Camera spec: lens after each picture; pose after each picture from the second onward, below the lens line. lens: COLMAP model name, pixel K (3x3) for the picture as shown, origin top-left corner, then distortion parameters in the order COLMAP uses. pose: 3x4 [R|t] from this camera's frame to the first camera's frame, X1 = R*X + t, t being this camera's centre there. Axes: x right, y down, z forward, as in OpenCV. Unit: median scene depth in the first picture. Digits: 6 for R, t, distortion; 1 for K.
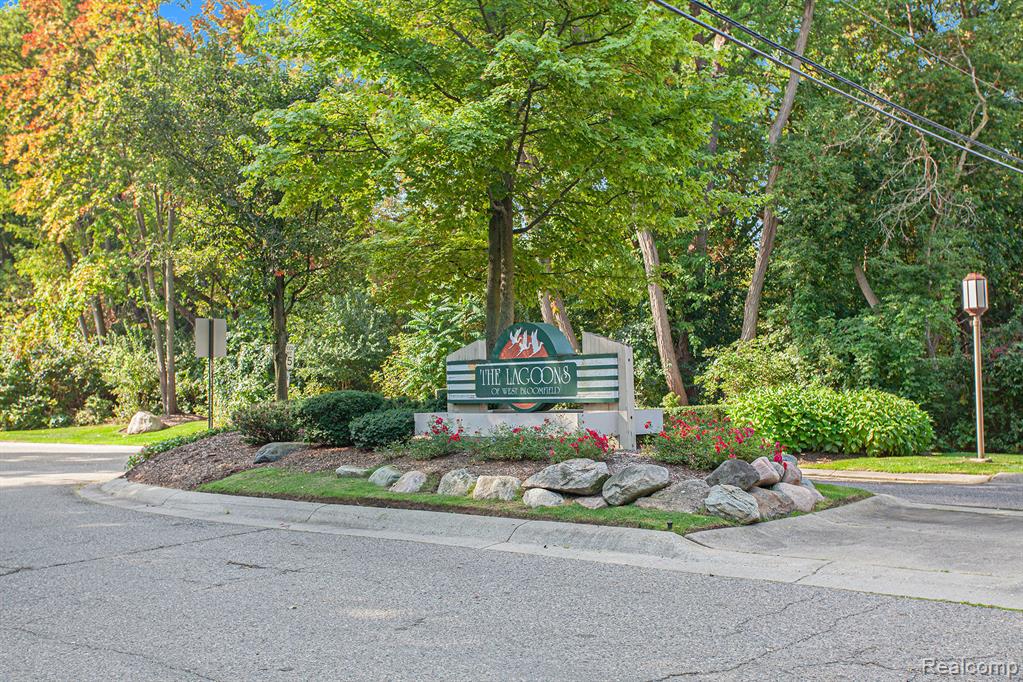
lens RADIAL K [[1157.7, 0, 511.3], [0, 1157.7, 341.4], [0, 0, 1]] dist [-0.002497, 0.000000]
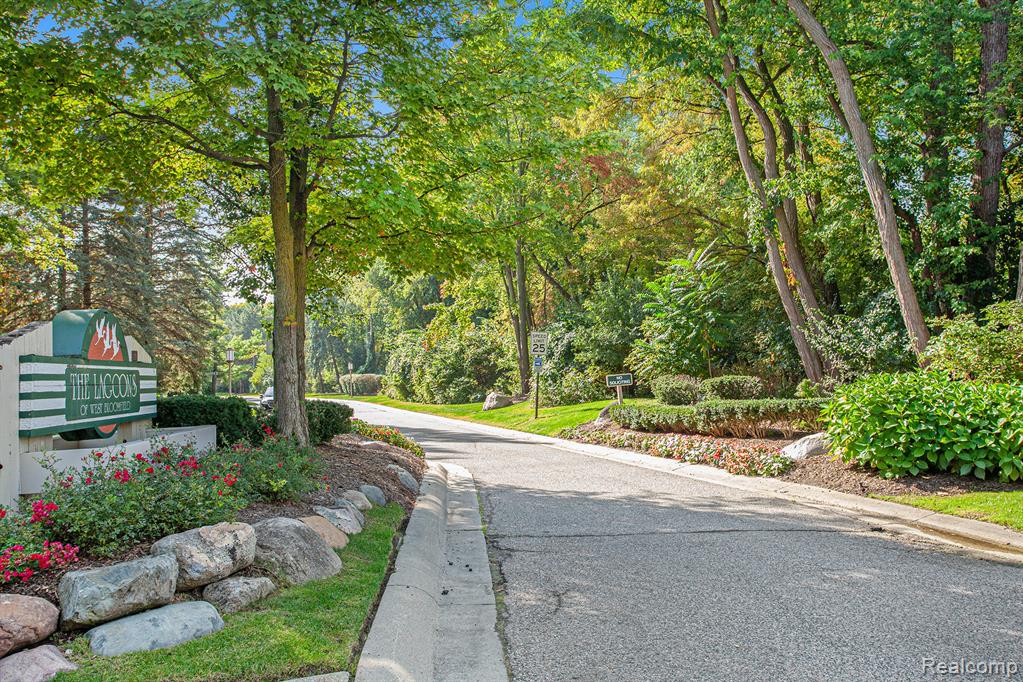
lens RADIAL K [[857.0, 0, 511.6], [0, 857.0, 340.2], [0, 0, 1]] dist [0.004527, 0.000942]
pose [[0.836204, -0.036555, -0.547199, 0.196824], [0.046666, 0.998900, 0.004583, 0.004312], [0.546429, -0.029368, 0.836990, 0.284214]]
